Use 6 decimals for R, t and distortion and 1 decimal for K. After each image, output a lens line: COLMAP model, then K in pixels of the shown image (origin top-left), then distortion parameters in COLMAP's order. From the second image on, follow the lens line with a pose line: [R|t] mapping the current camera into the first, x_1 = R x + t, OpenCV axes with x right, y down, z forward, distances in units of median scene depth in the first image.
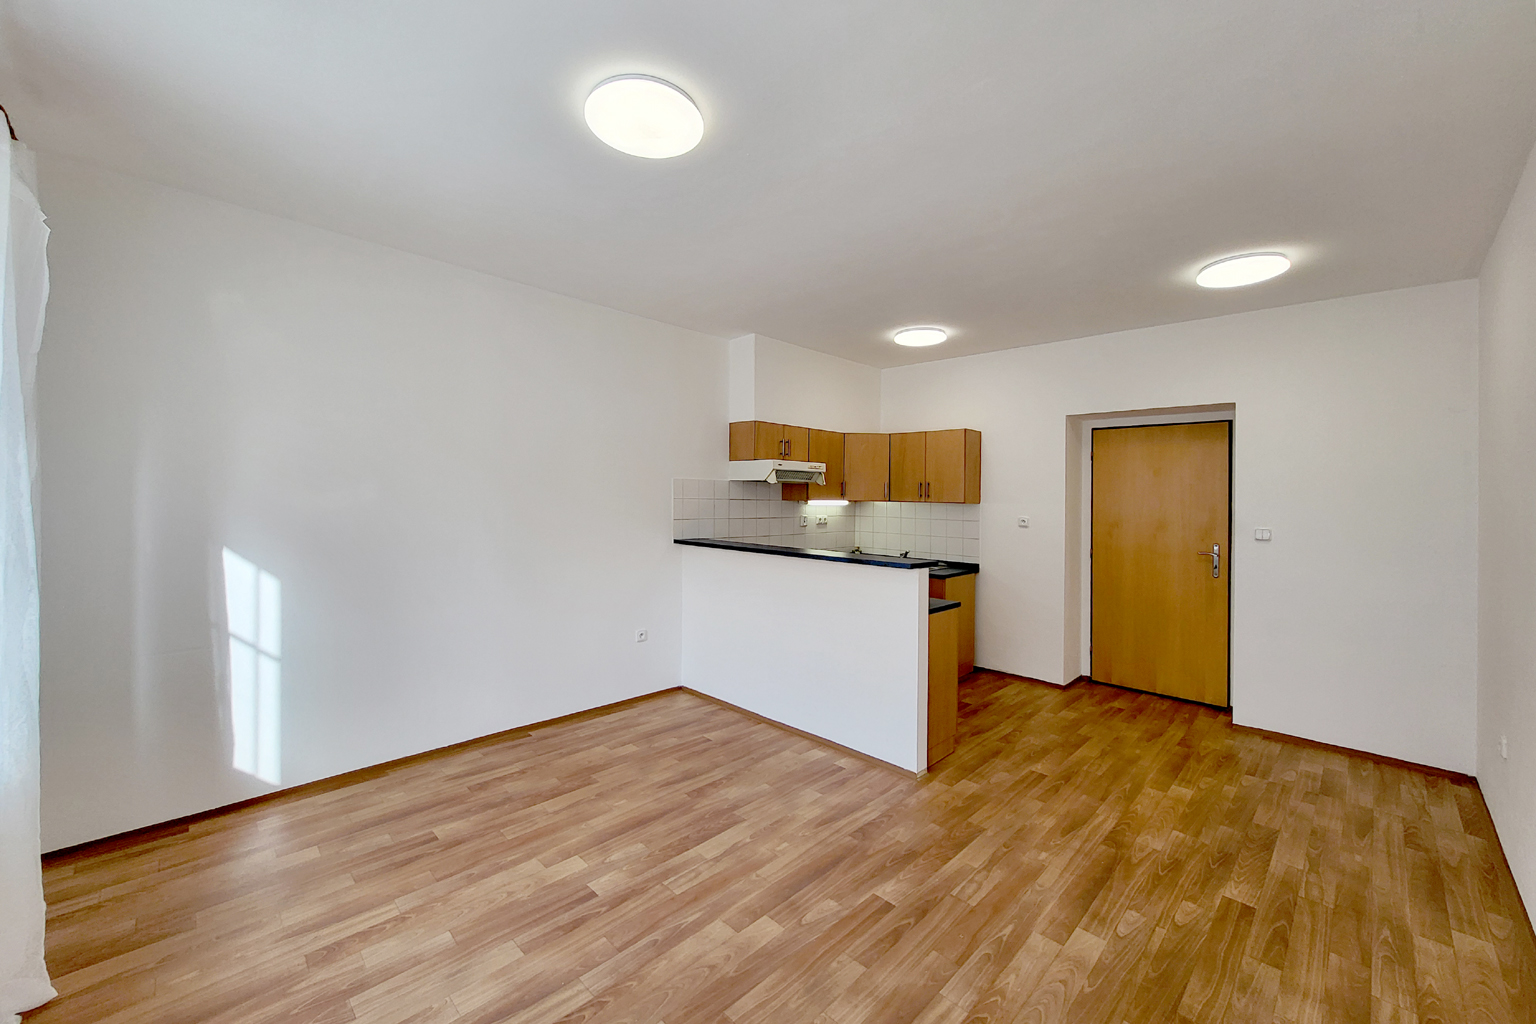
lens RADIAL K [[595.8, 0, 766.7], [0, 595.8, 518.9], [0, 0, 1]] dist [-0.000962, -0.000945]
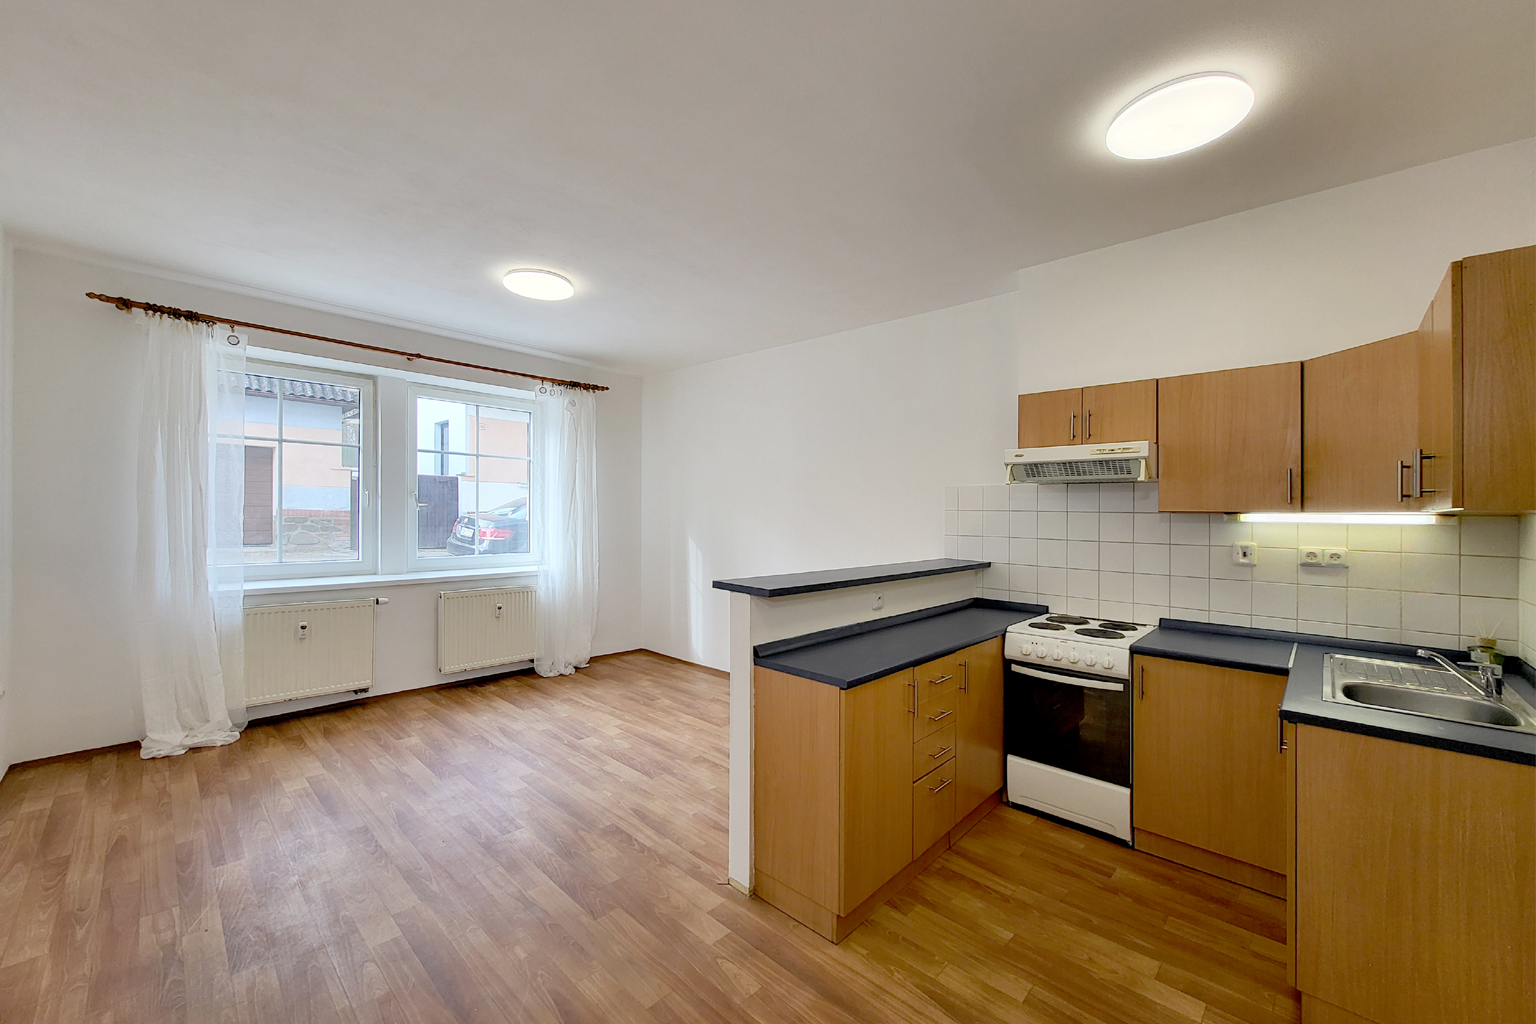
lens RADIAL K [[595.8, 0, 763.3], [0, 595.8, 523.3], [0, 0, 1]] dist [-0.000962, -0.000945]
pose [[0.027360, 0.002445, -0.999623, 1.169340], [-0.048273, 0.998834, 0.001122, -0.008582], [0.998459, 0.048224, 0.027446, 1.191181]]
